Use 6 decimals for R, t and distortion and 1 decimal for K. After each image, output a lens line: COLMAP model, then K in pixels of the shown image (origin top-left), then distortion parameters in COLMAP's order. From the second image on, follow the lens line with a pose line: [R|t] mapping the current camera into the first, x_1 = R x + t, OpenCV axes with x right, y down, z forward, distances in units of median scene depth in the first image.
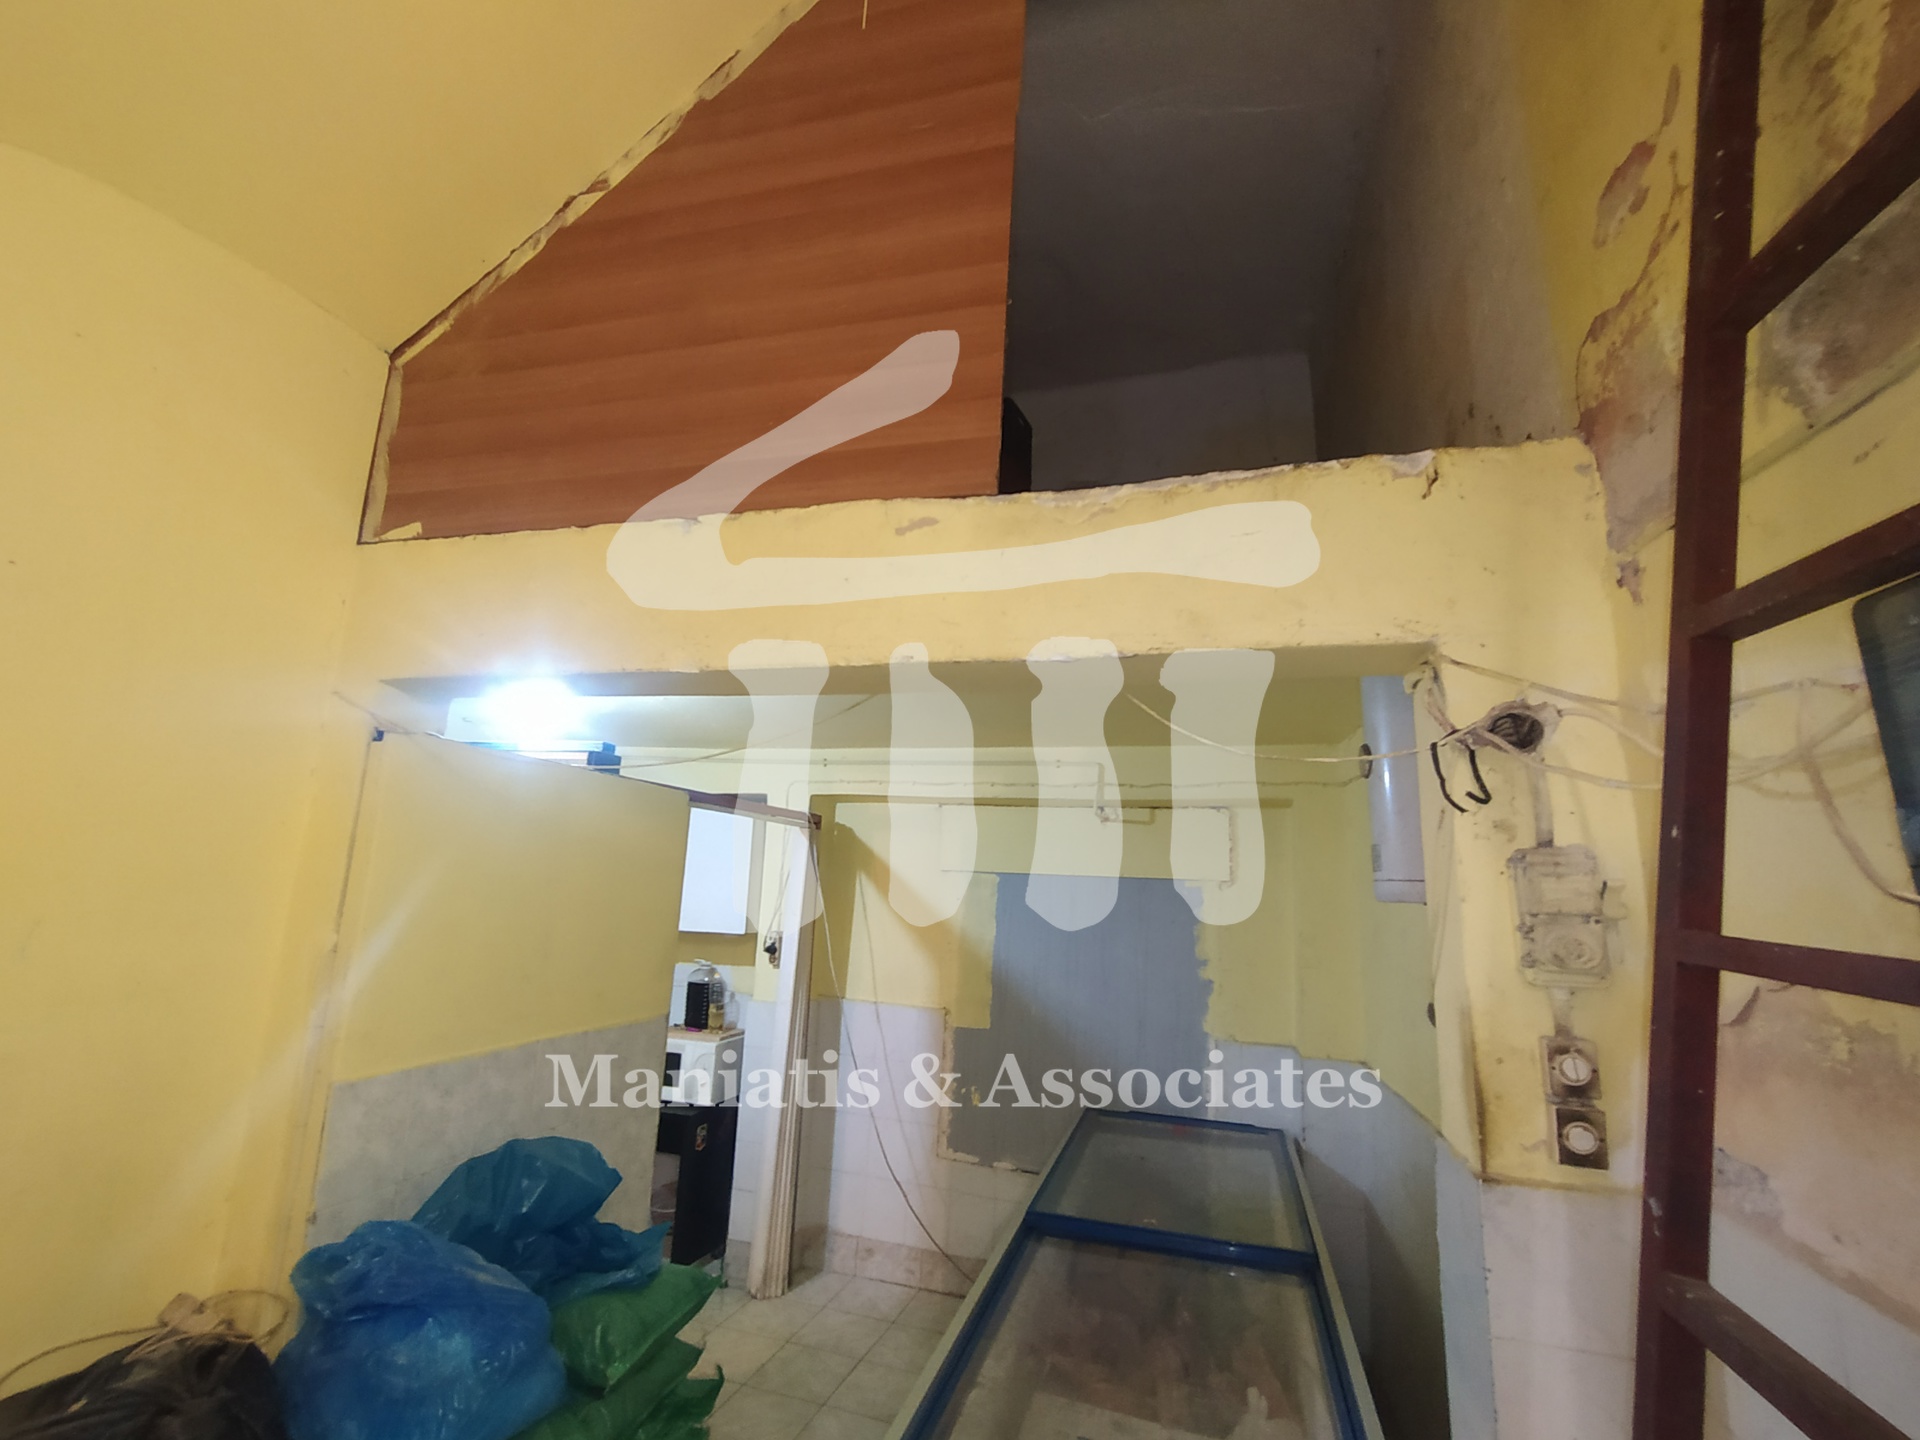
lens RADIAL K [[872.1, 0, 953.6], [0, 872.1, 726.1], [0, 0, 1]] dist [-0.007265, 0.005179]
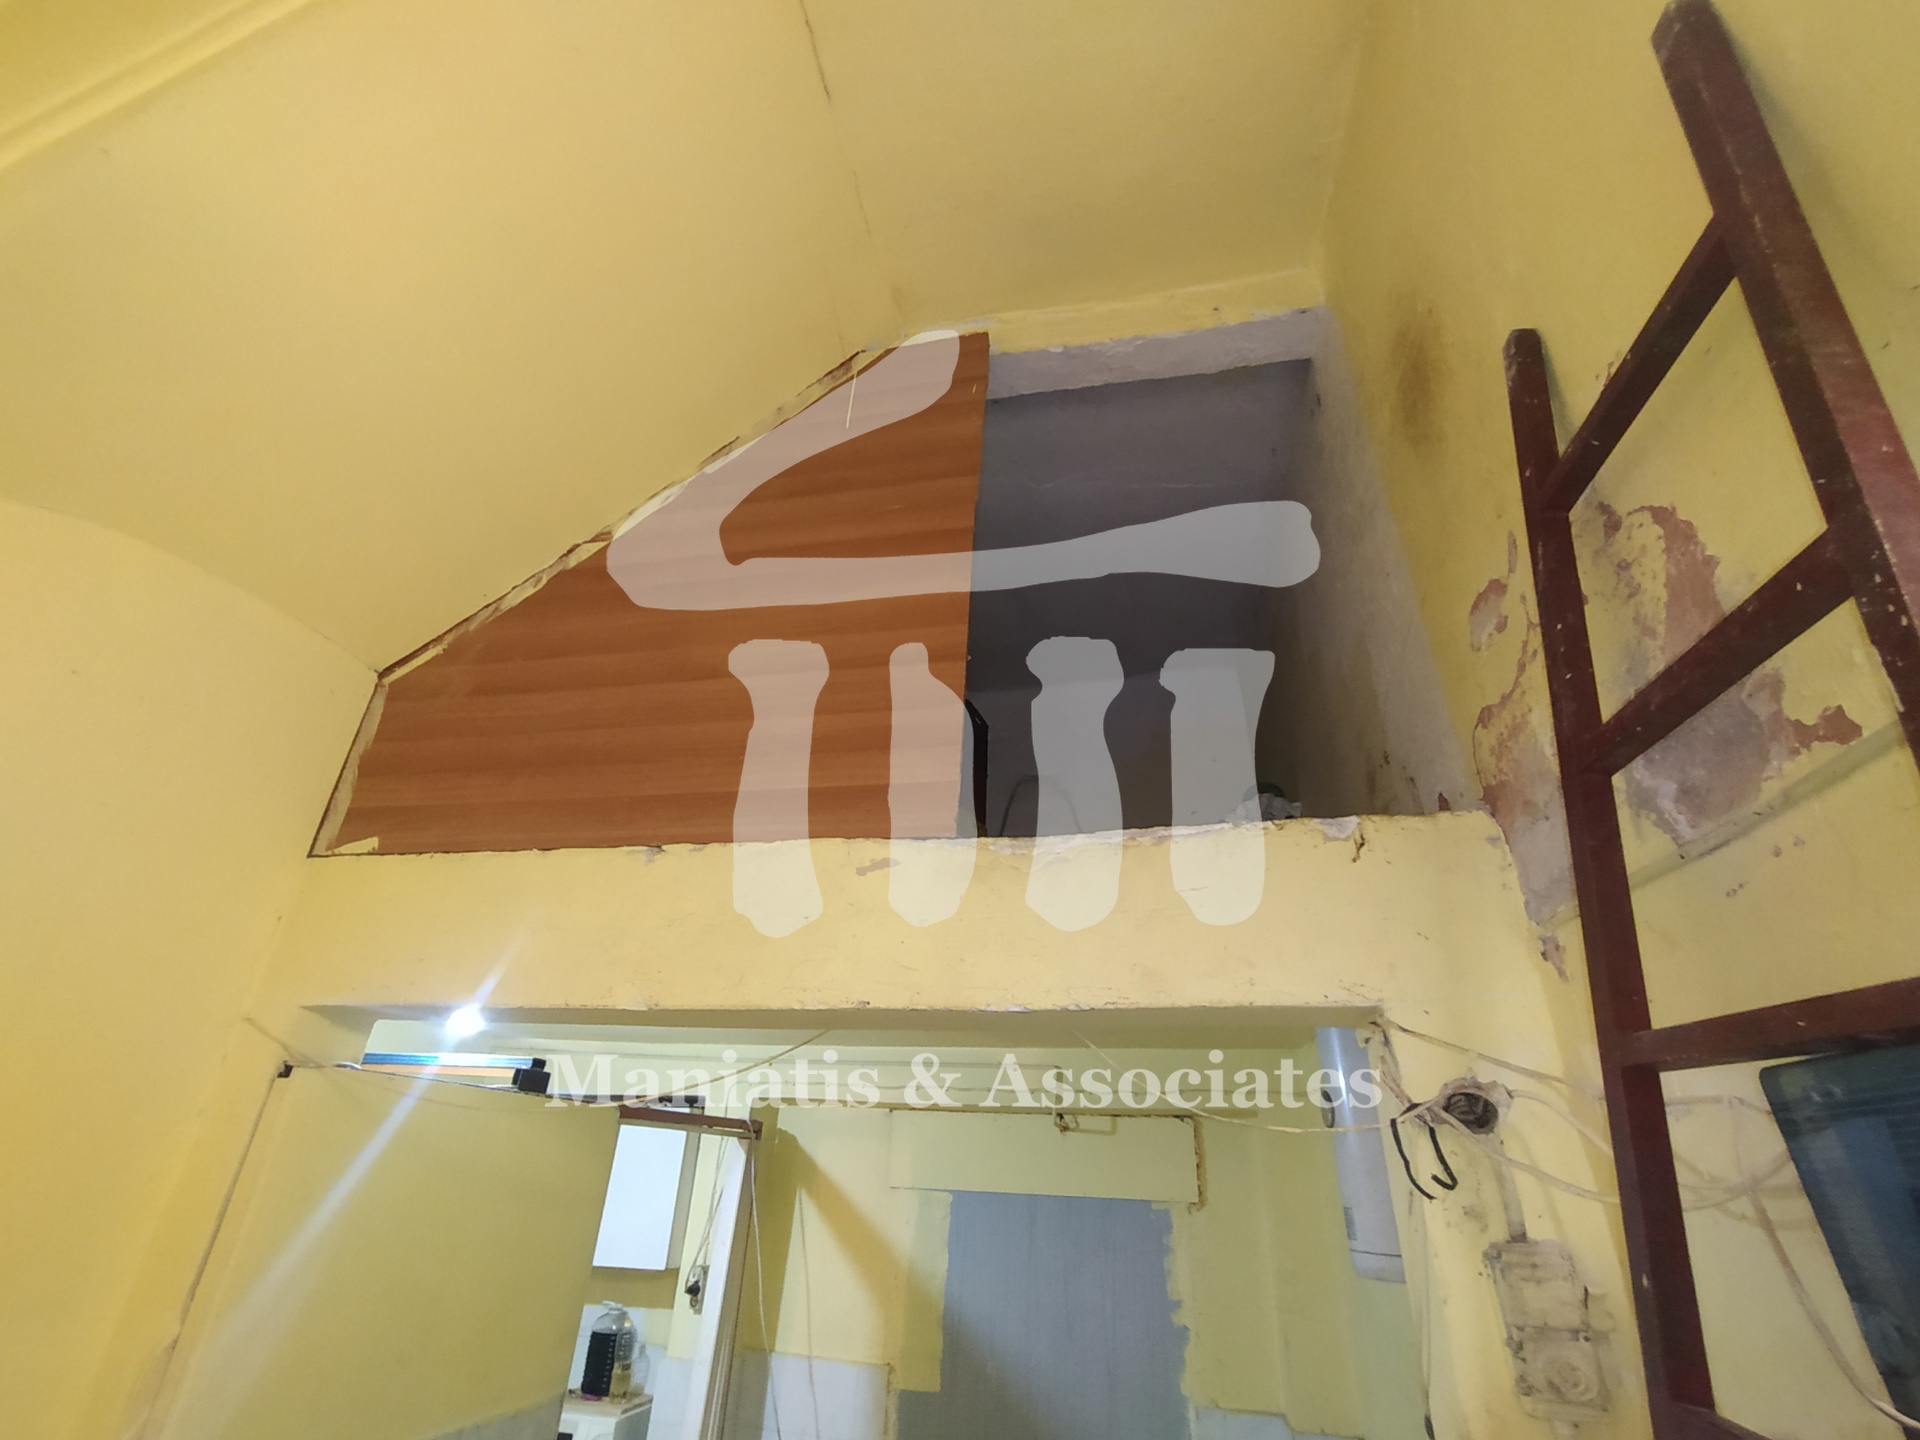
lens RADIAL K [[872.1, 0, 959.7], [0, 872.1, 719.2], [0, 0, 1]] dist [-0.007265, 0.005179]
pose [[0.998185, 0.025325, 0.054644, -0.005956], [-0.008887, 0.959299, -0.282254, -0.100600], [-0.059568, 0.281256, 0.957782, -0.037489]]
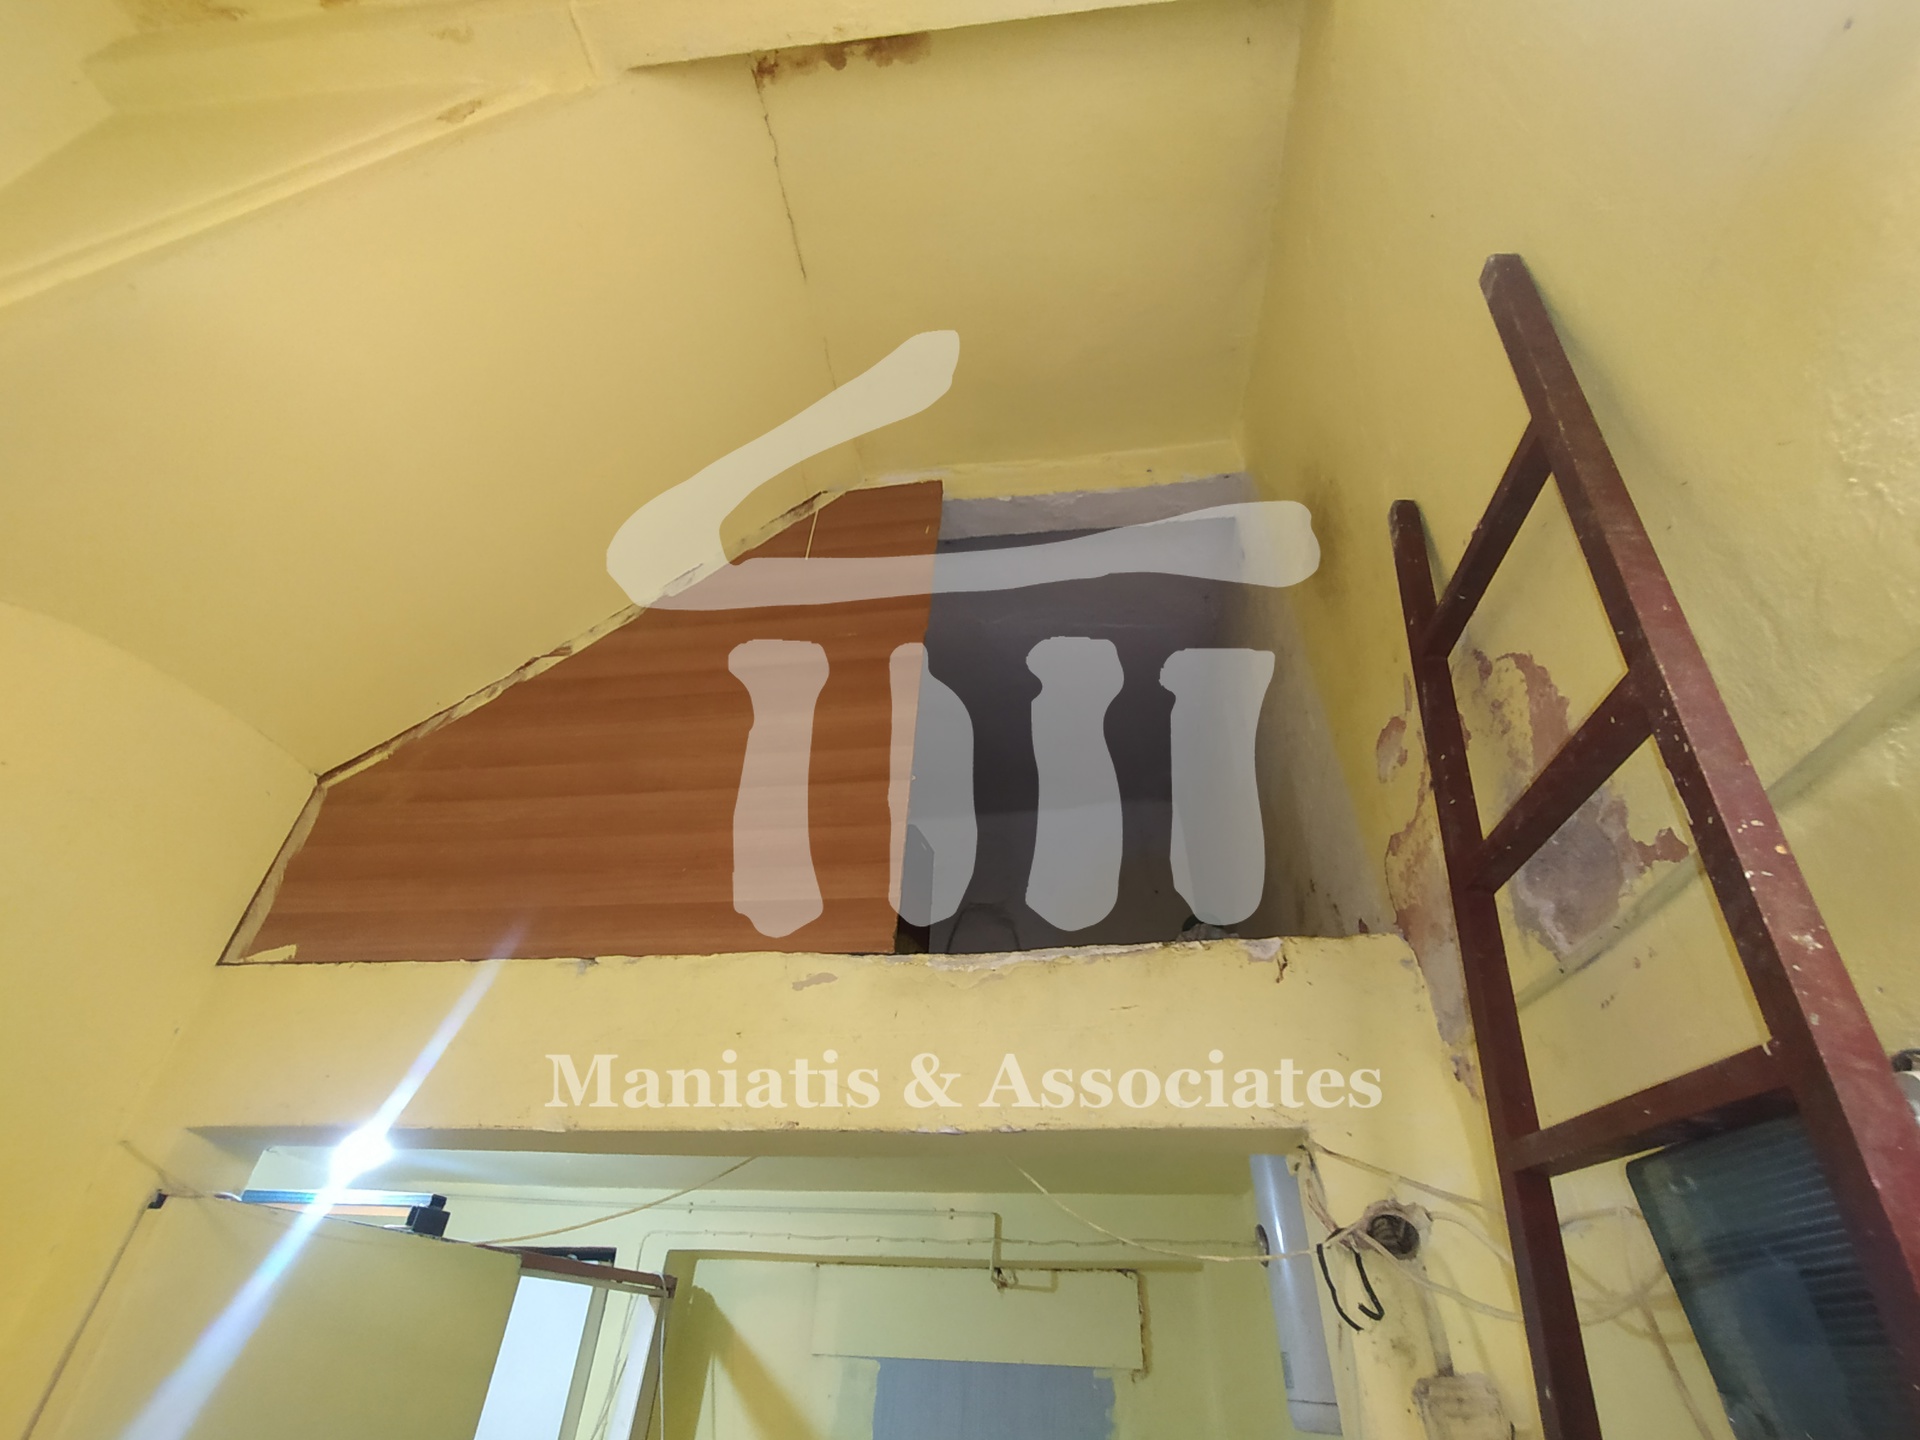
lens RADIAL K [[872.1, 0, 960.9], [0, 872.1, 714.9], [0, 0, 1]] dist [-0.007265, 0.005179]
pose [[0.992434, 0.065913, 0.103590, 0.002315], [-0.015392, 0.903823, -0.427630, -0.072416], [-0.121813, 0.422800, 0.897999, -0.073058]]
